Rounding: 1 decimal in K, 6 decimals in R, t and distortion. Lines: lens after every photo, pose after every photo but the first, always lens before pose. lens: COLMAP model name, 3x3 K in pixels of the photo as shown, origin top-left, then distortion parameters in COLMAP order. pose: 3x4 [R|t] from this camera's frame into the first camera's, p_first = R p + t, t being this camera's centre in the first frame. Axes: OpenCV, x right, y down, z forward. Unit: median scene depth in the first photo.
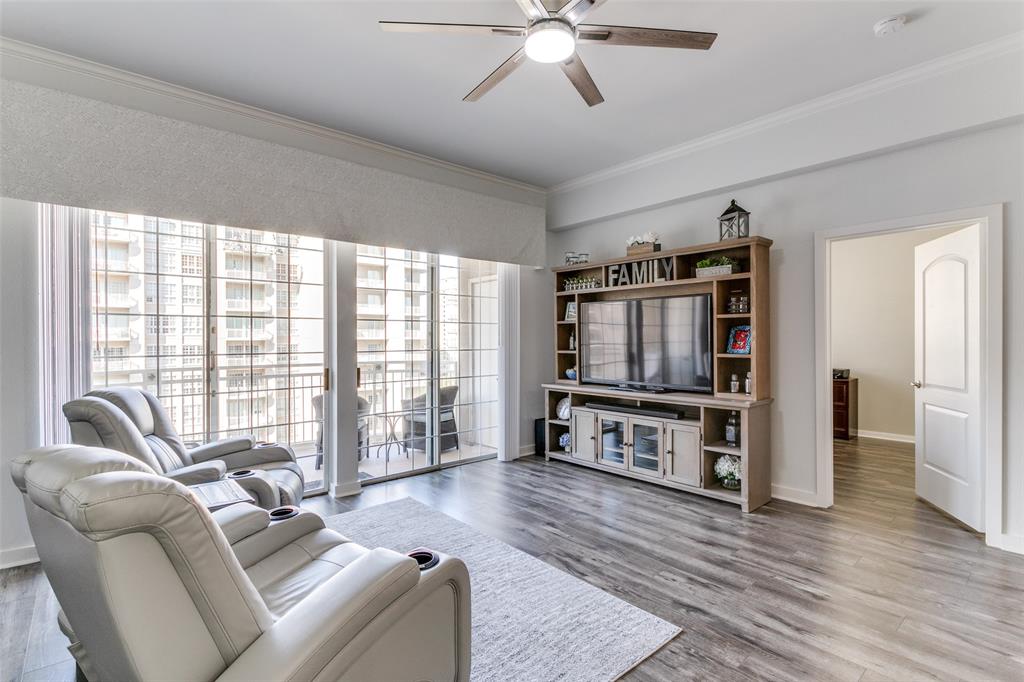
lens RADIAL K [[499.6, 0, 502.4], [0, 499.6, 334.9], [0, 0, 1]] dist [0.020663, -0.008425]
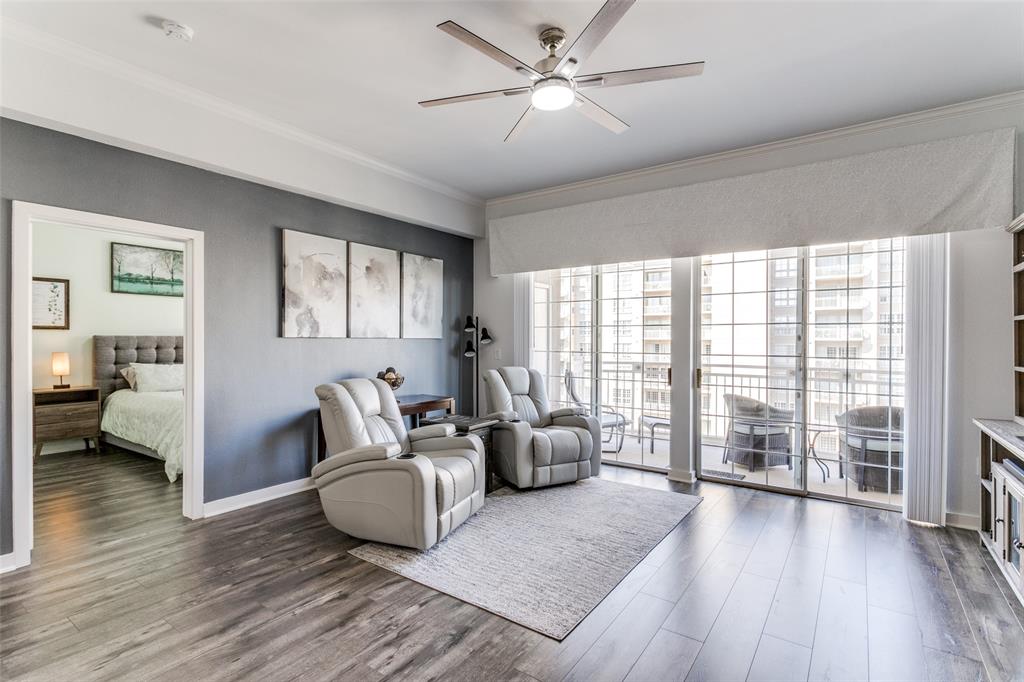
lens RADIAL K [[499.6, 0, 501.9], [0, 499.6, 335.1], [0, 0, 1]] dist [0.020663, -0.008425]
pose [[0.215944, -0.003112, -0.976401, 0.653022], [0.004381, 0.999988, -0.002218, -0.007236], [0.976396, -0.003798, 0.215955, 0.339435]]
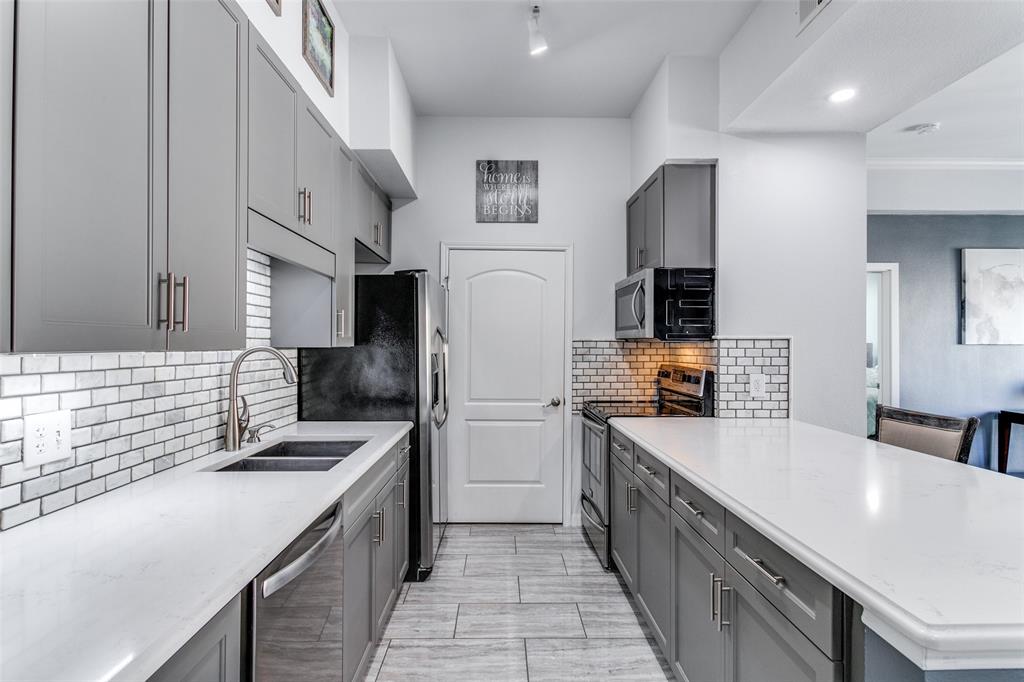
lens RADIAL K [[499.6, 0, 520.2], [0, 499.6, 335.4], [0, 0, 1]] dist [0.020663, -0.008425]
pose [[-0.653234, -0.014928, -0.757009, 1.048875], [0.006599, 0.999655, -0.025407, -0.005943], [0.757128, -0.021592, -0.652910, 0.131126]]
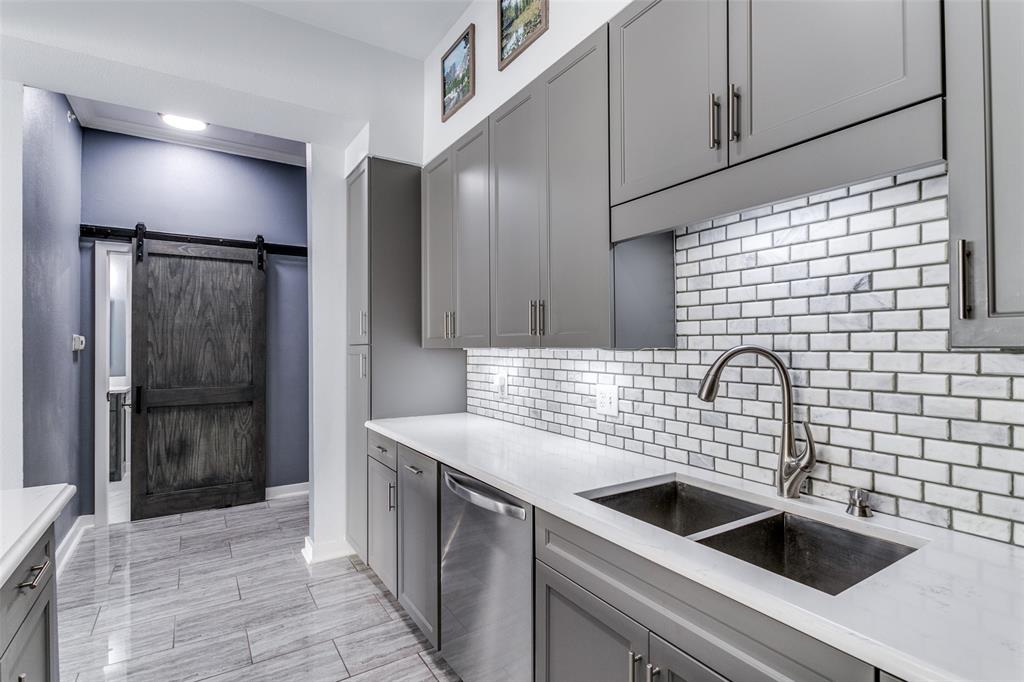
lens RADIAL K [[499.6, 0, 525.9], [0, 499.6, 331.1], [0, 0, 1]] dist [0.020663, -0.008425]
pose [[0.154476, 0.037346, 0.987290, 0.554496], [-0.018834, 0.999215, -0.034850, -0.004648], [-0.987817, -0.013211, 0.155058, -0.230905]]
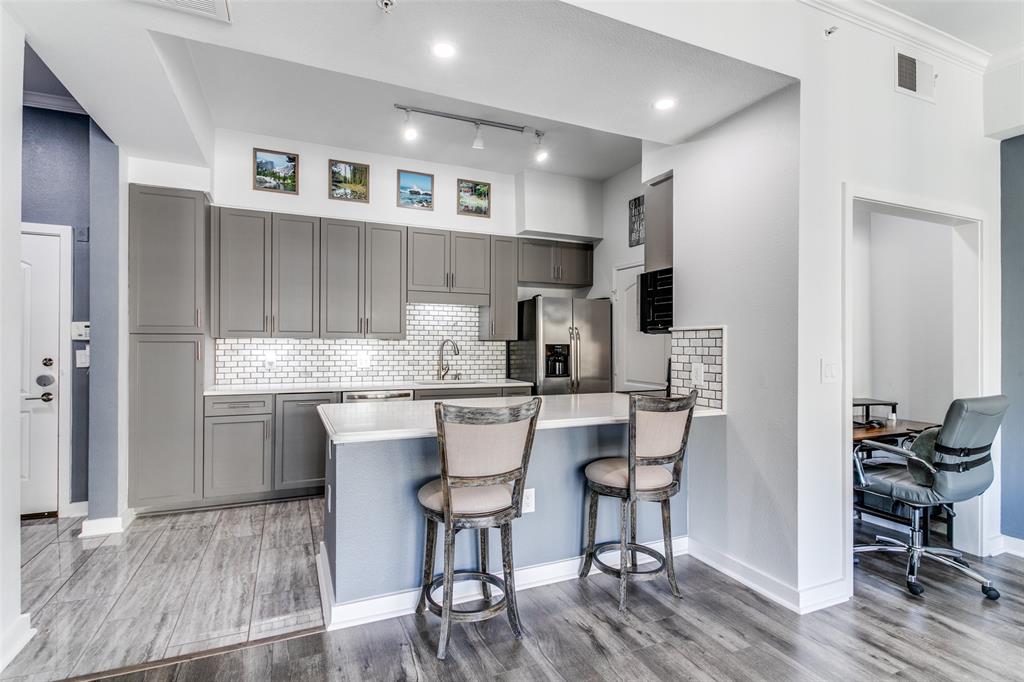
lens RADIAL K [[499.6, 0, 502.1], [0, 499.6, 338.0], [0, 0, 1]] dist [0.020663, -0.008425]
pose [[-0.950700, 0.000377, 0.310113, 0.410481], [-0.008199, 0.999619, -0.026351, 0.015839], [-0.310005, -0.027594, -0.950334, 0.668936]]
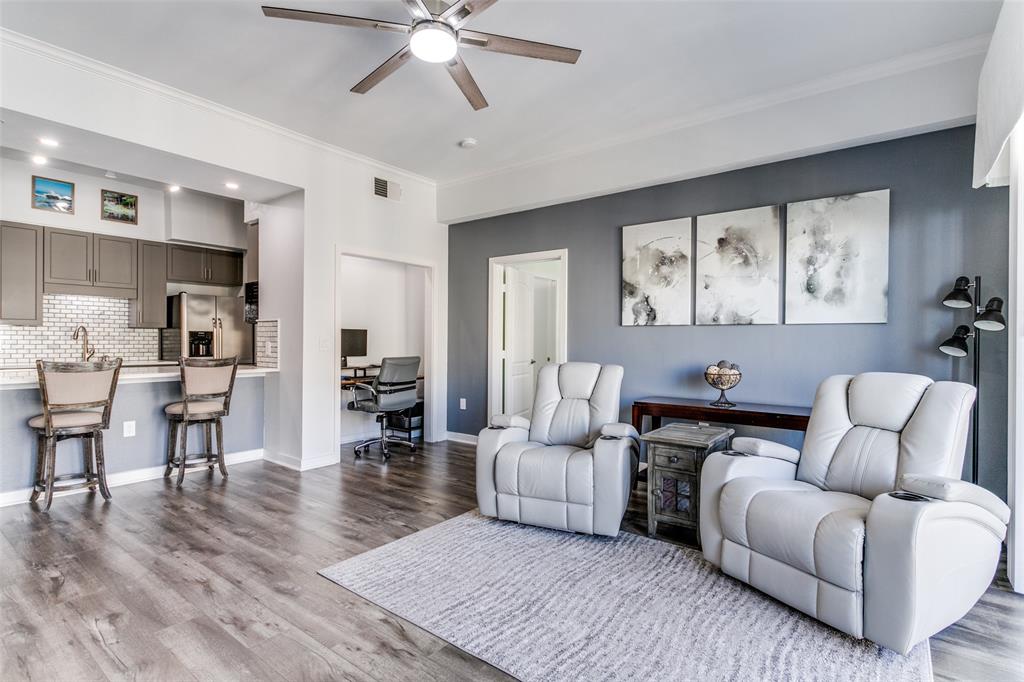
lens RADIAL K [[499.6, 0, 498.8], [0, 499.6, 339.9], [0, 0, 1]] dist [0.020663, -0.008425]
pose [[-0.983750, -0.006452, -0.179425, 0.080612], [-0.004699, 0.999937, -0.010197, 0.033861], [0.179480, -0.009188, -0.983719, 1.106441]]
